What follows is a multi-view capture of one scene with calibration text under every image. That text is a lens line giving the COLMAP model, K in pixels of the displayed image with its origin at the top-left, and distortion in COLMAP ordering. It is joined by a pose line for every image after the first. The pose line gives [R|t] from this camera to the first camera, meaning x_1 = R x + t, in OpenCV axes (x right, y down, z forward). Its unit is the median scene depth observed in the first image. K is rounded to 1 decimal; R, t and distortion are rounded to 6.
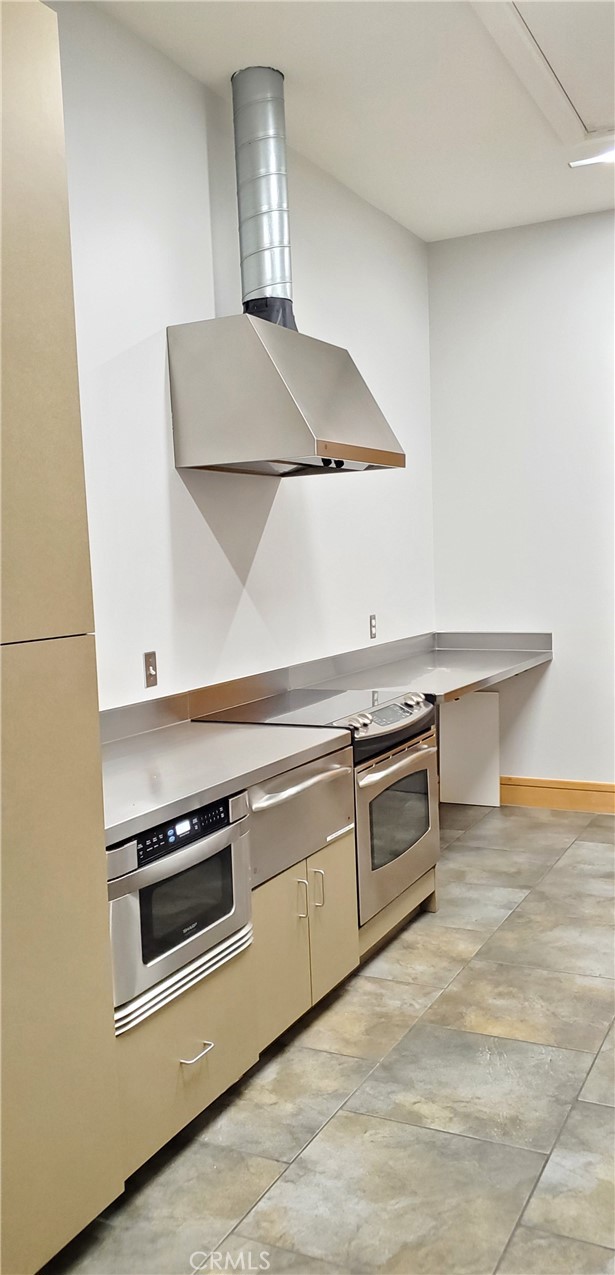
lens RADIAL K [[1031.6, 0, 307.6], [0, 1031.6, 677.9], [0, 0, 1]] dist [0.005517, 0.001540]
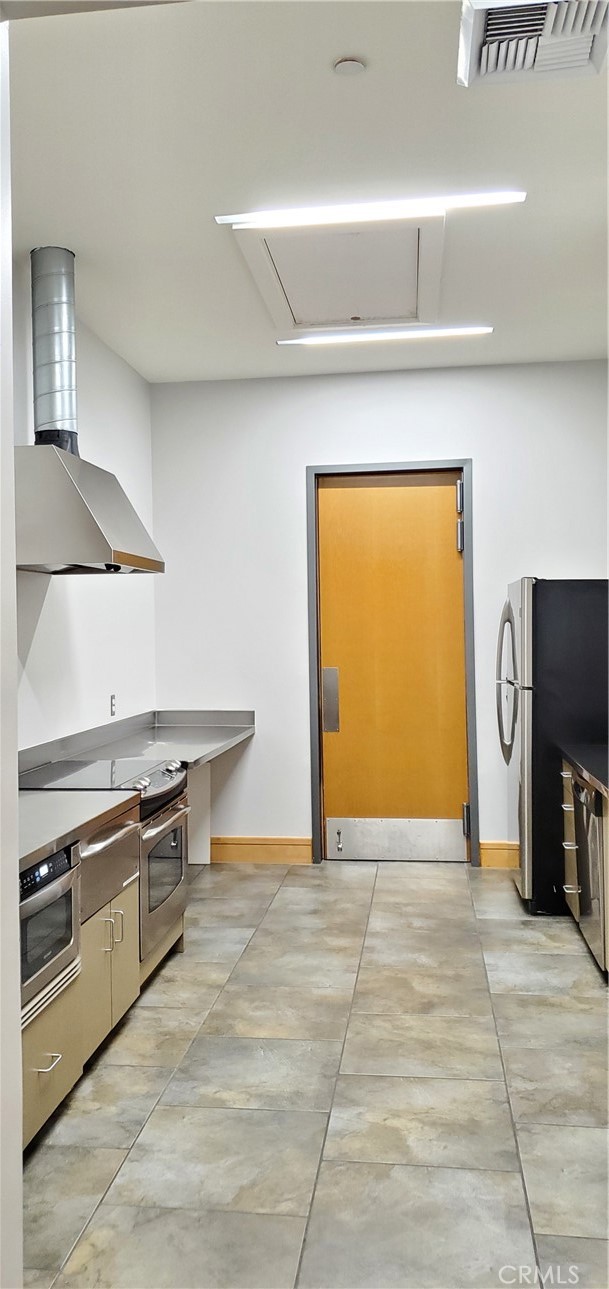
lens RADIAL K [[986.2, 0, 304.5], [0, 986.2, 644.5], [0, 0, 1]] dist [-0.054040, 0.081372]
pose [[0.941177, 0.023632, 0.337086, -0.177411], [0.014439, 0.993828, -0.109988, 0.010764], [-0.337605, 0.108386, 0.935027, -0.158416]]
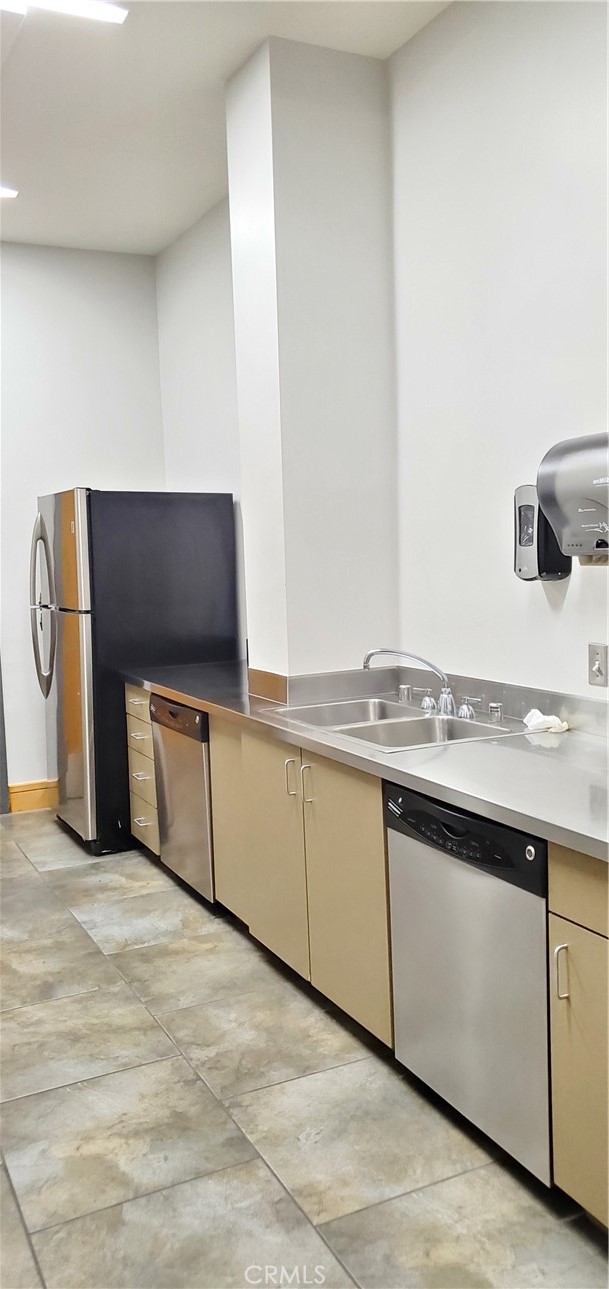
lens RADIAL K [[986.2, 0, 304.5], [0, 986.2, 644.5], [0, 0, 1]] dist [-0.054040, 0.081372]
pose [[0.605246, -0.066696, 0.793240, -0.251554], [0.105265, 0.994439, 0.003295, -0.014240], [-0.789048, 0.081506, 0.608901, 0.111847]]
